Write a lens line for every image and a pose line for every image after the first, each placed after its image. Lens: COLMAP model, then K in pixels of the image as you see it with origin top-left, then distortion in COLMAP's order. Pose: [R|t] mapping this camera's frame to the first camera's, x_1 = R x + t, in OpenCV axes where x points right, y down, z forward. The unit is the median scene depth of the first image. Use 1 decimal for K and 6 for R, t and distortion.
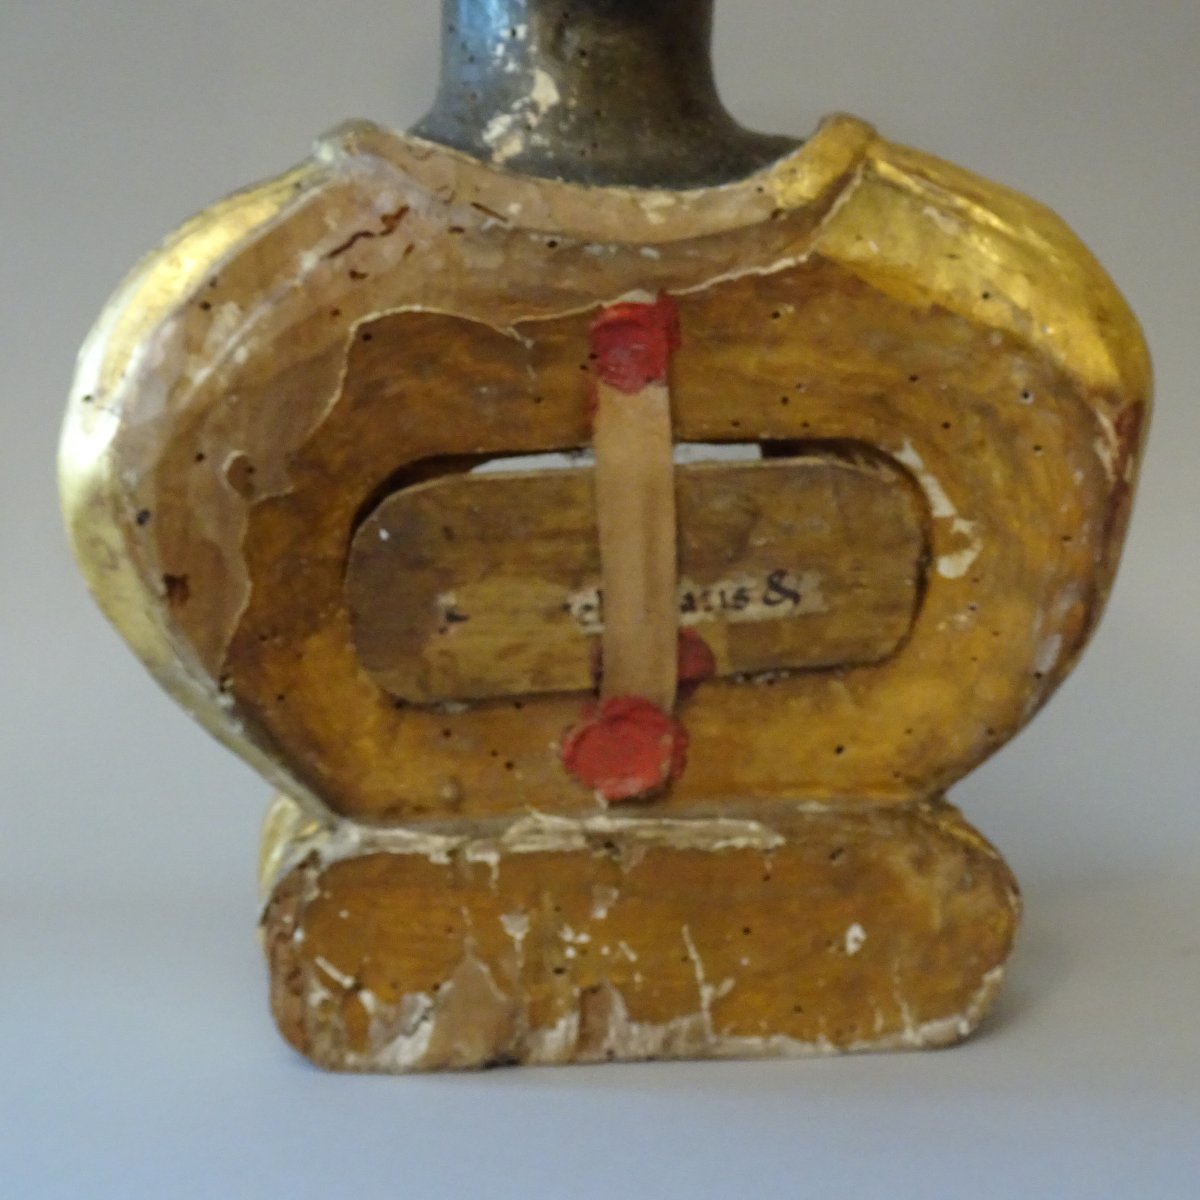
lens RADIAL K [[1802.6, 0, 600.0], [0, 1802.6, 600.0], [0, 0, 1]] dist [0.018509, 0.008808]
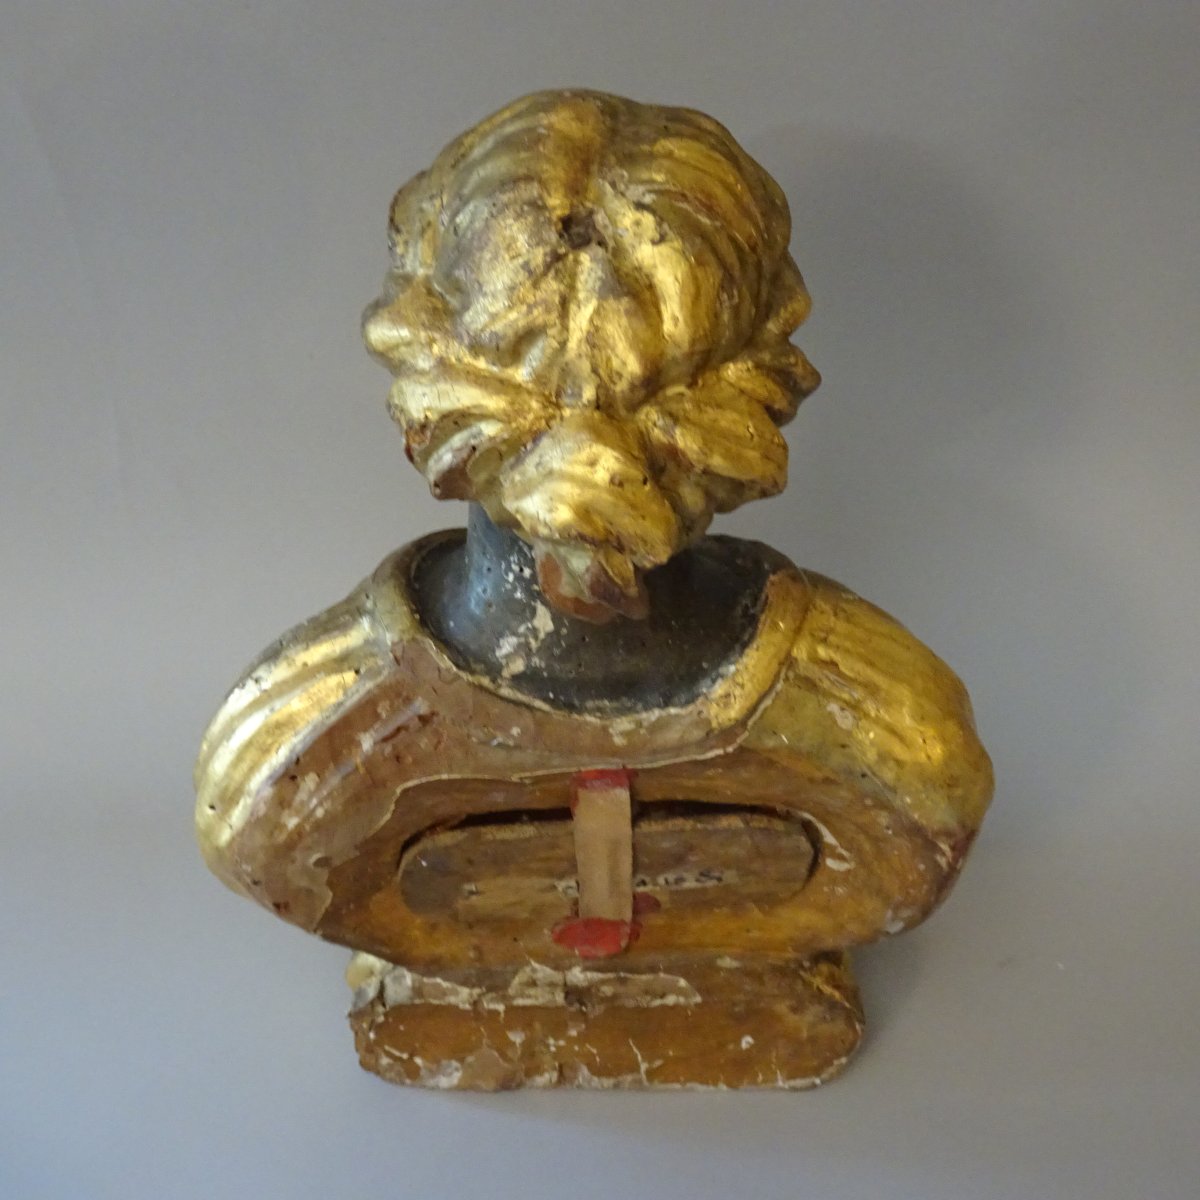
lens RADIAL K [[1802.6, 0, 600.0], [0, 1802.6, 600.0], [0, 0, 1]] dist [0.018509, 0.008808]
pose [[0.996947, 0.068170, -0.038067, 0.054930], [-0.040264, 0.866589, 0.497395, -0.883634], [0.066896, -0.494344, 0.866689, -0.110522]]
